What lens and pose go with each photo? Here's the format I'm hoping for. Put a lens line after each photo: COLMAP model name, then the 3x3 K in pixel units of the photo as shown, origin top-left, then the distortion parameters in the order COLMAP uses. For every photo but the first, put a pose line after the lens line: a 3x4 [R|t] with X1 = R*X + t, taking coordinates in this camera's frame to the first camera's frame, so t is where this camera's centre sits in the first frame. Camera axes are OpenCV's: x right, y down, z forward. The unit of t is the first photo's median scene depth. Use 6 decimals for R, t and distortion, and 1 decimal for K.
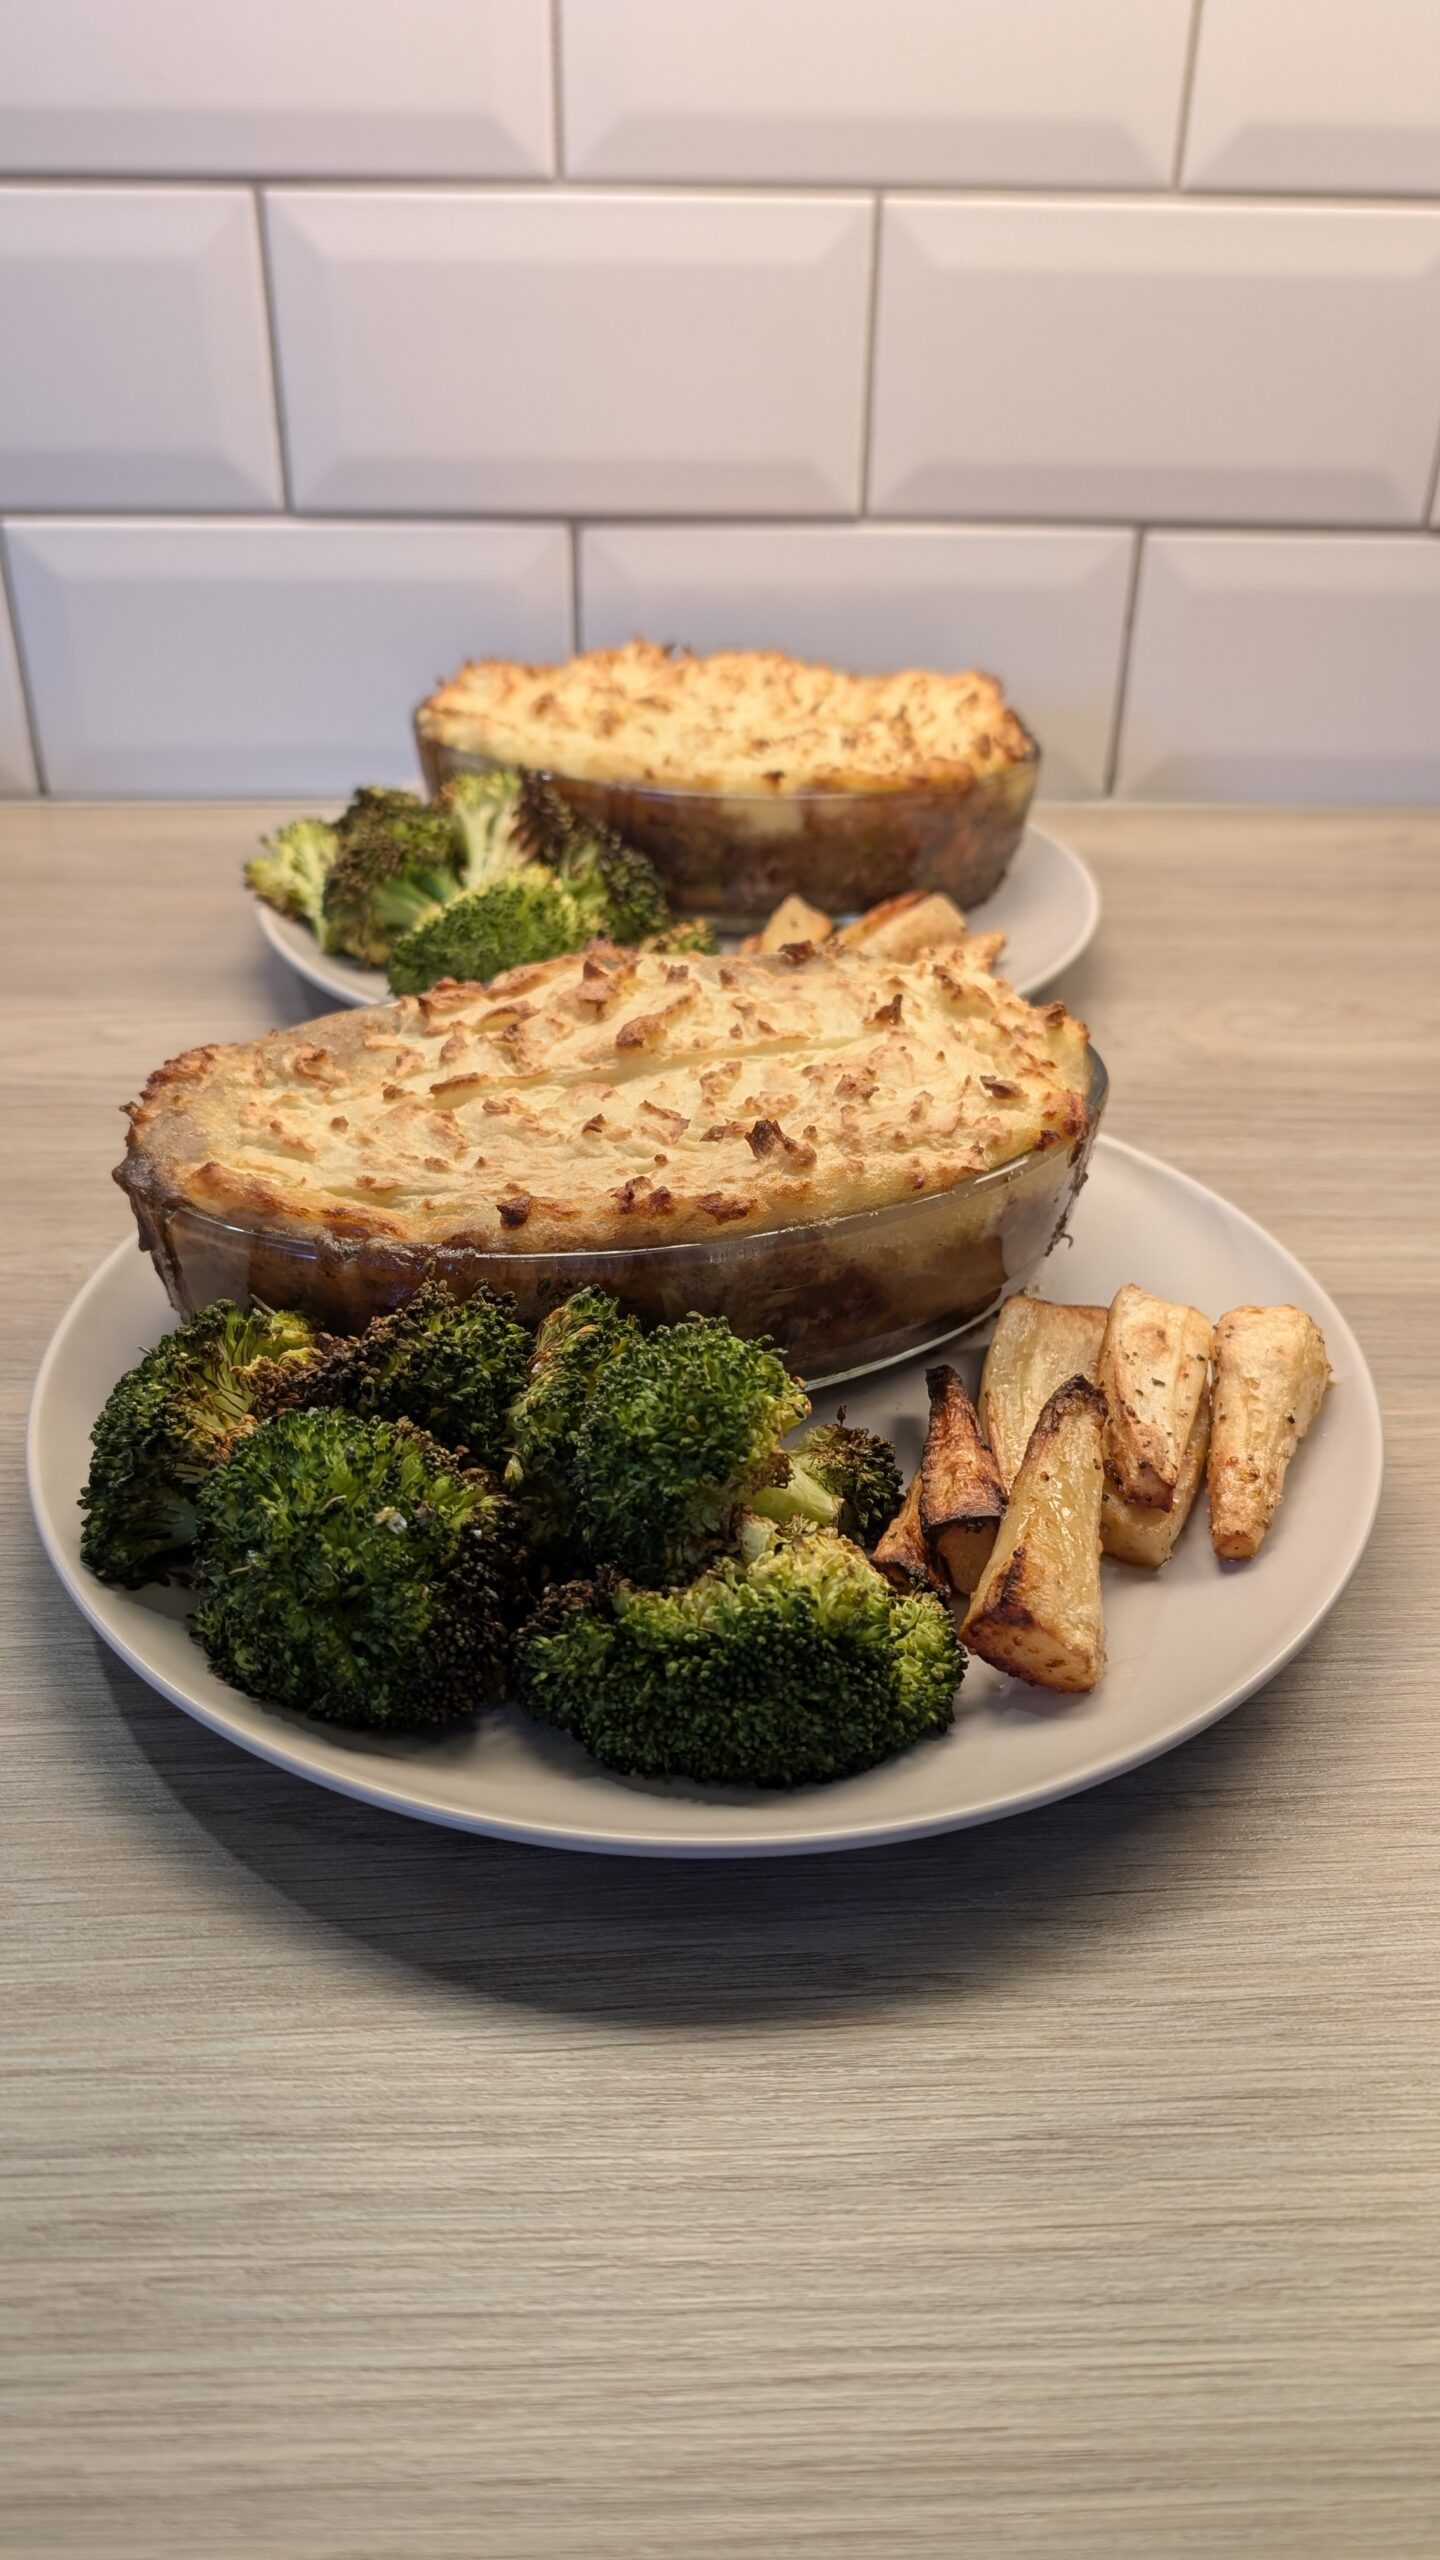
lens RADIAL K [[1873.2, 0, 708.5], [0, 1873.2, 1293.9], [0, 0, 1]] dist [-0.010469, -0.002135]
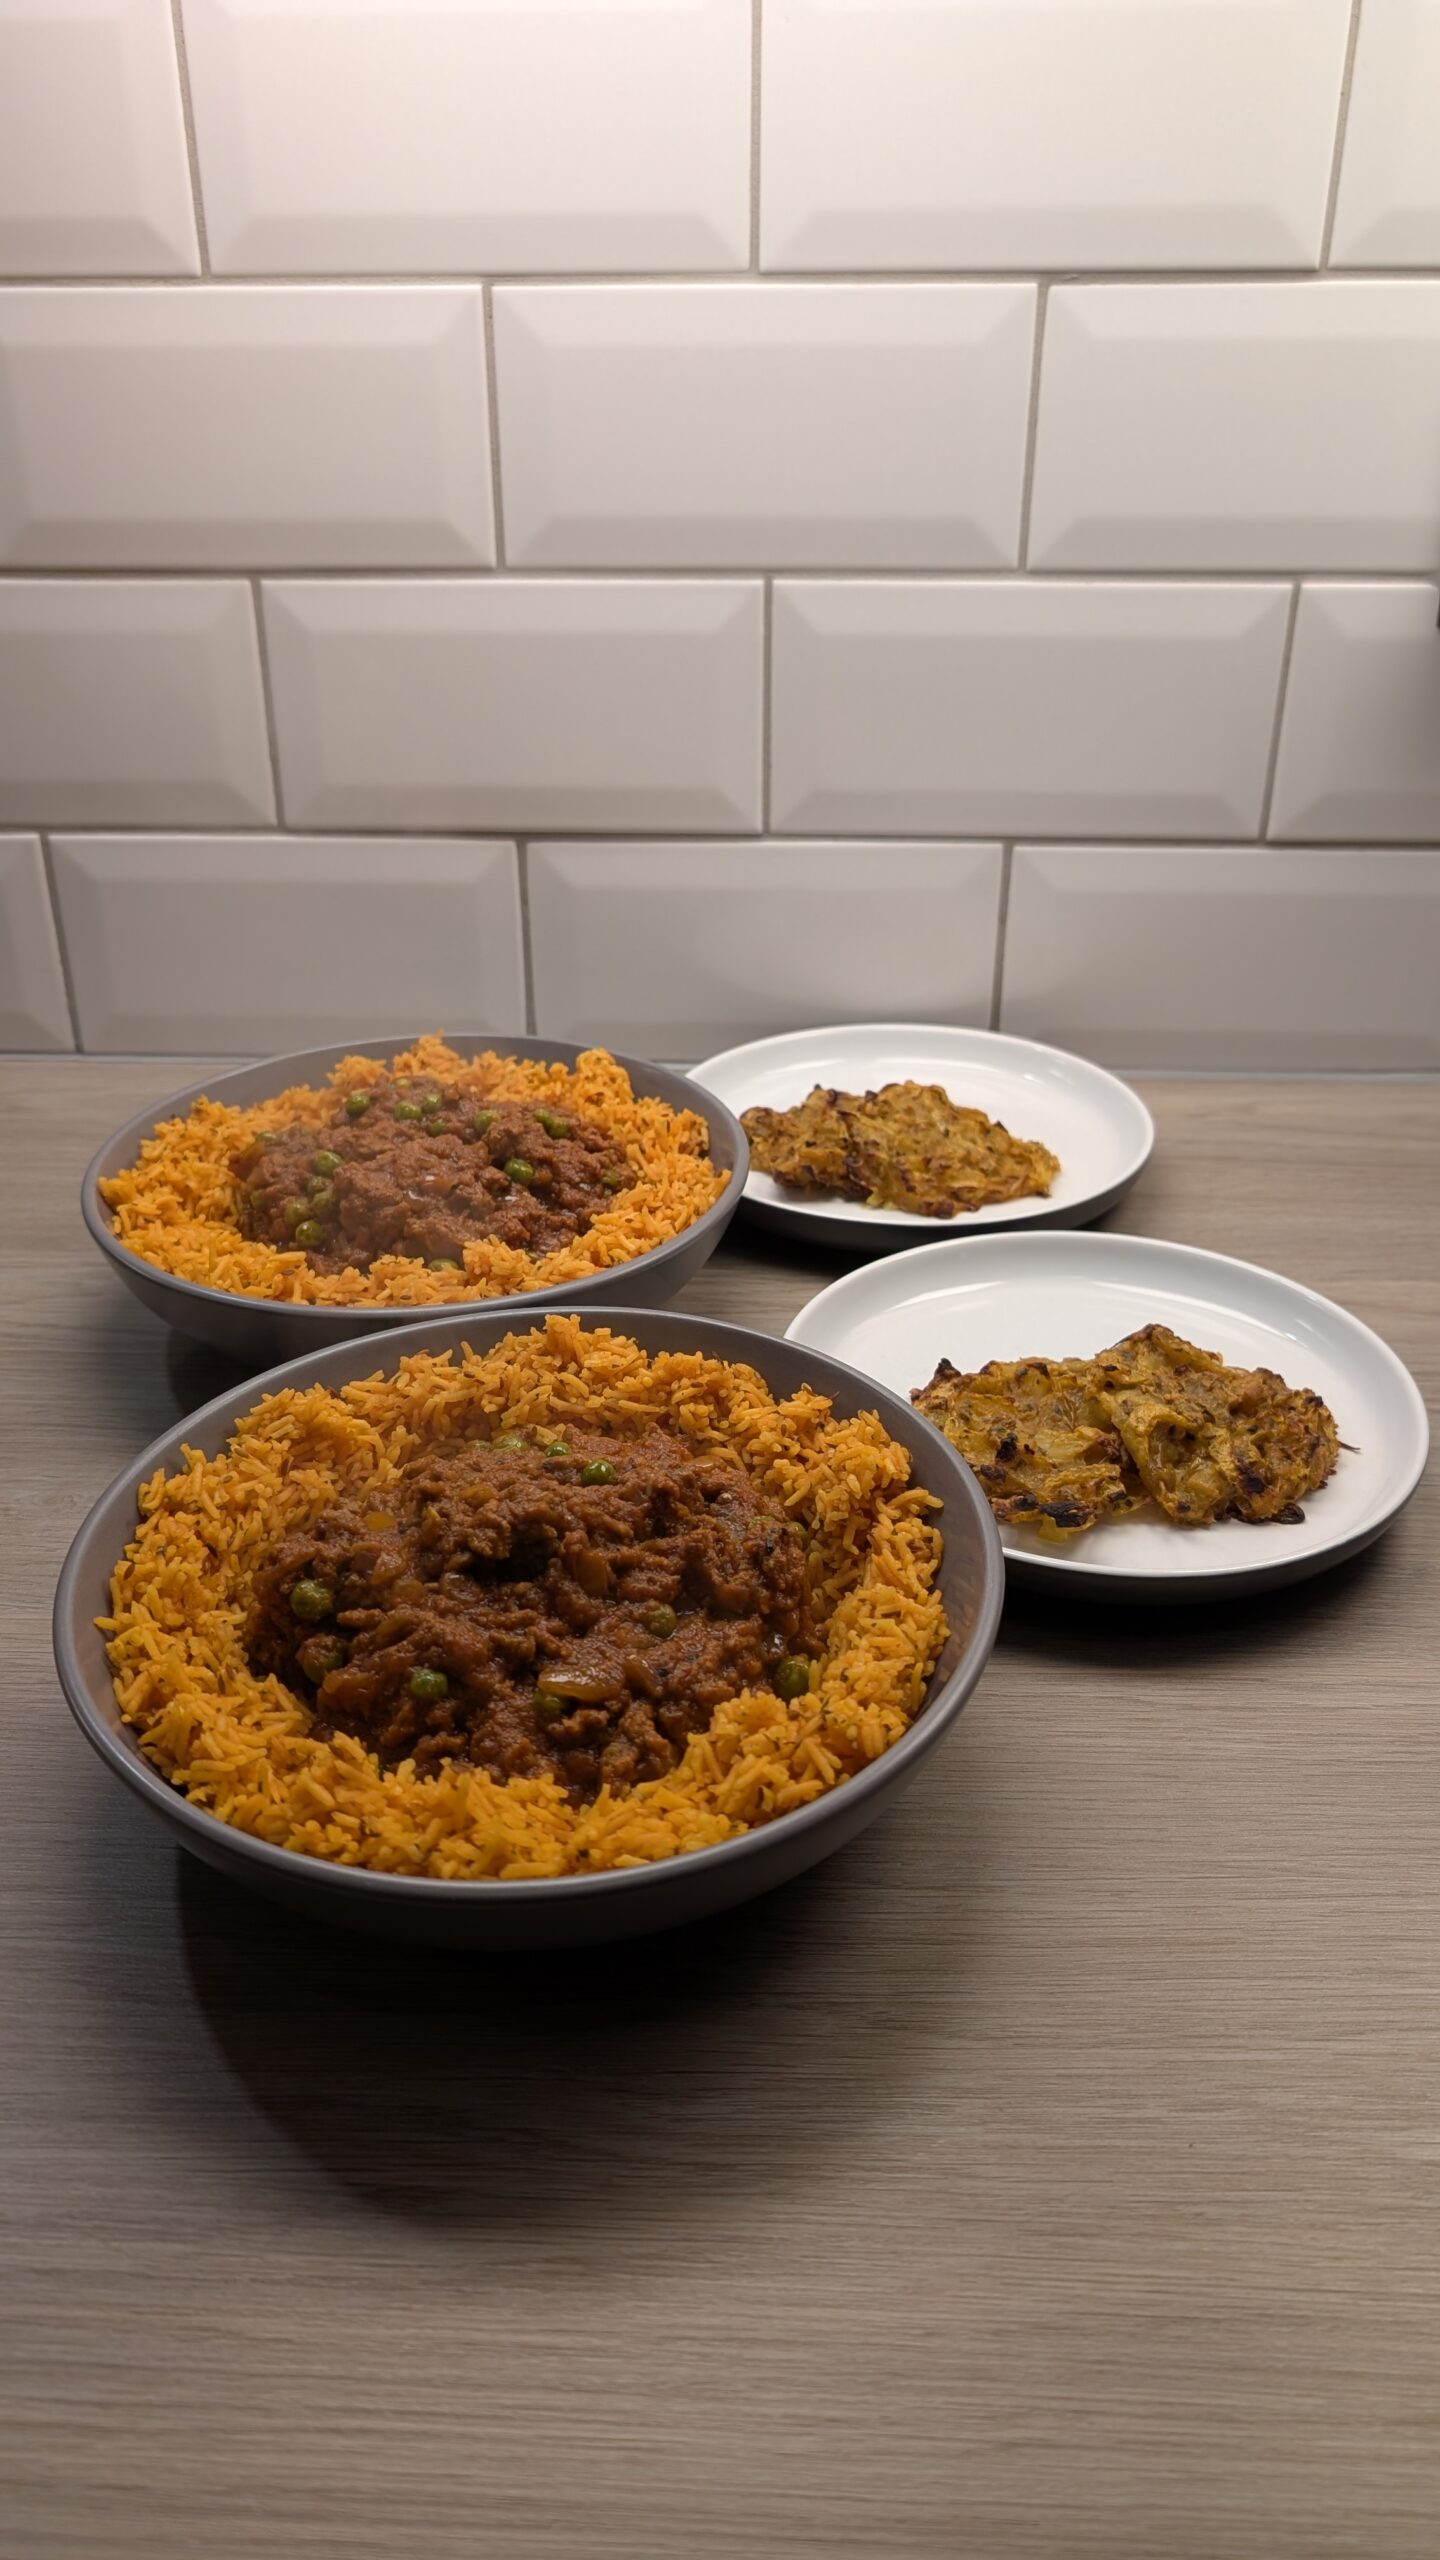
lens RADIAL K [[1873.2, 0, 704.8], [0, 1873.2, 1263.5], [0, 0, 1]] dist [-0.010469, -0.002135]
pose [[0.996490, 0.021307, -0.080960, 0.371699], [-0.027026, 0.997165, -0.070222, -0.167056], [0.079234, 0.072163, 0.994241, -0.364369]]
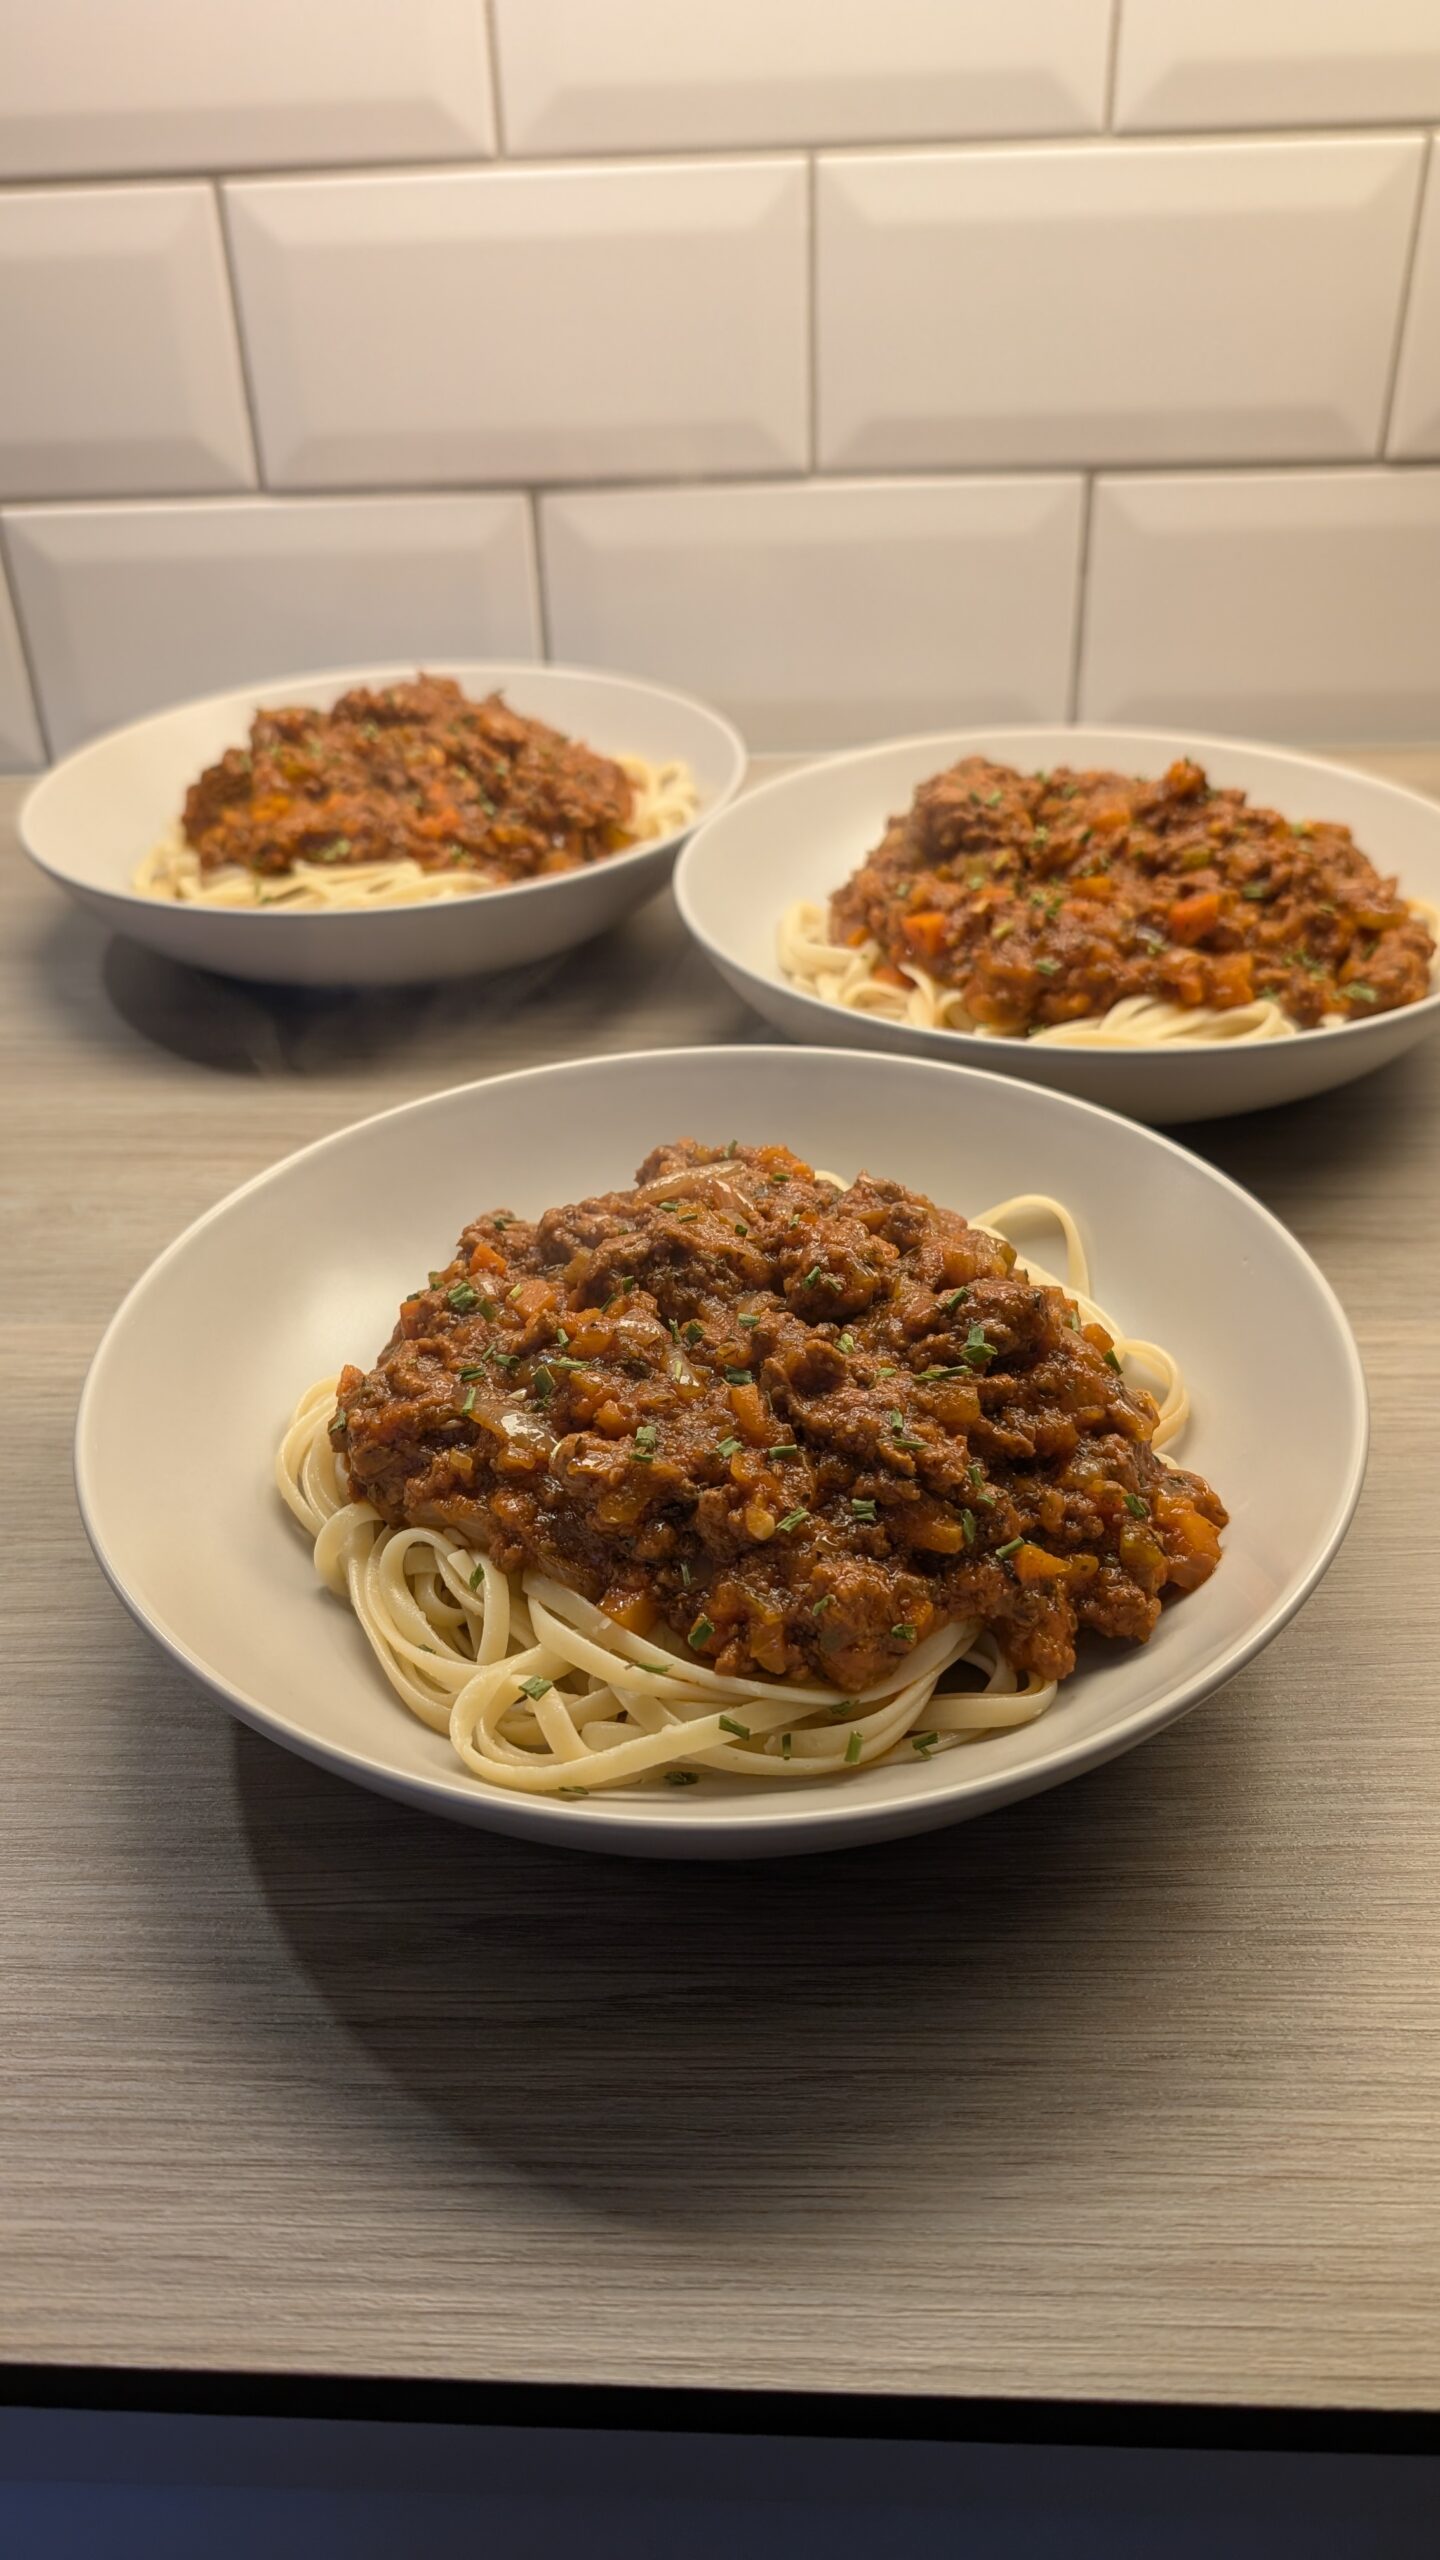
lens RADIAL K [[1873.2, 0, 687.8], [0, 1873.2, 1297.4], [0, 0, 1]] dist [-0.010469, -0.002135]
pose [[0.996099, -0.002271, -0.088213, 0.266346], [0.005114, 0.999474, 0.032019, 0.003724], [0.088094, -0.032345, 0.995587, -0.094330]]
